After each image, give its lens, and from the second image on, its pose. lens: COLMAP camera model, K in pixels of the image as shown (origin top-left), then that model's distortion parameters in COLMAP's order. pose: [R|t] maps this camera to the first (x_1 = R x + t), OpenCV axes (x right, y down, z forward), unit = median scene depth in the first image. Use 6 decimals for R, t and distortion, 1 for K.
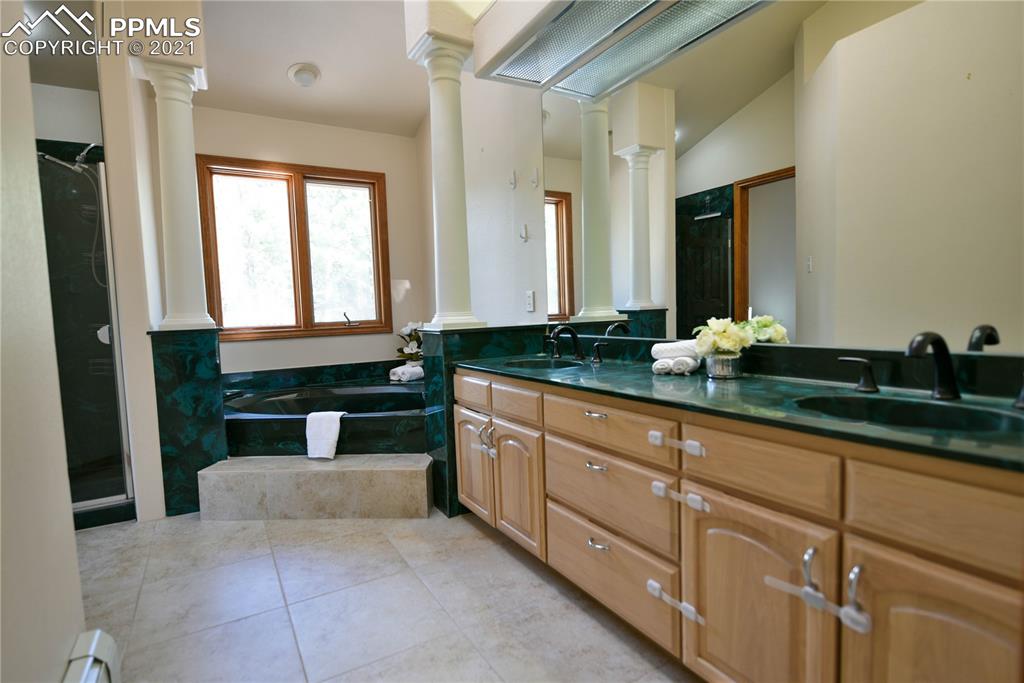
lens RADIAL K [[504.1, 0, 510.3], [0, 504.1, 342.1], [0, 0, 1]] dist [0.003030, -0.008254]
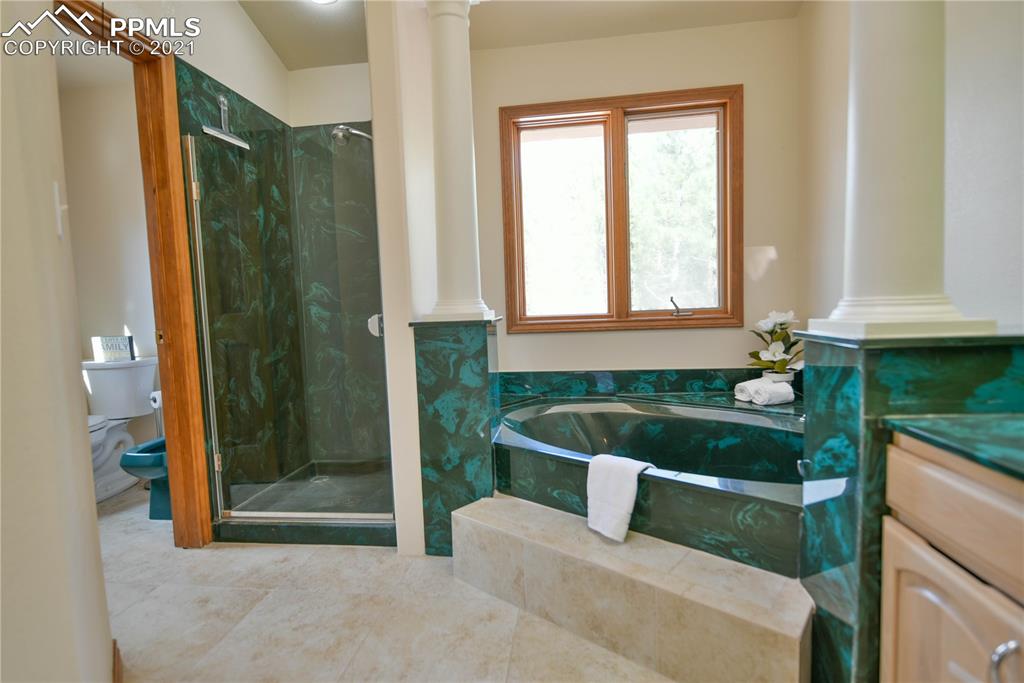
lens RADIAL K [[504.1, 0, 510.3], [0, 504.1, 342.1], [0, 0, 1]] dist [0.003030, -0.008254]
pose [[0.784466, 0.050366, -0.618123, -0.094180], [-0.030761, 0.998630, 0.042330, -0.026517], [0.619409, -0.014192, 0.784940, 0.434020]]
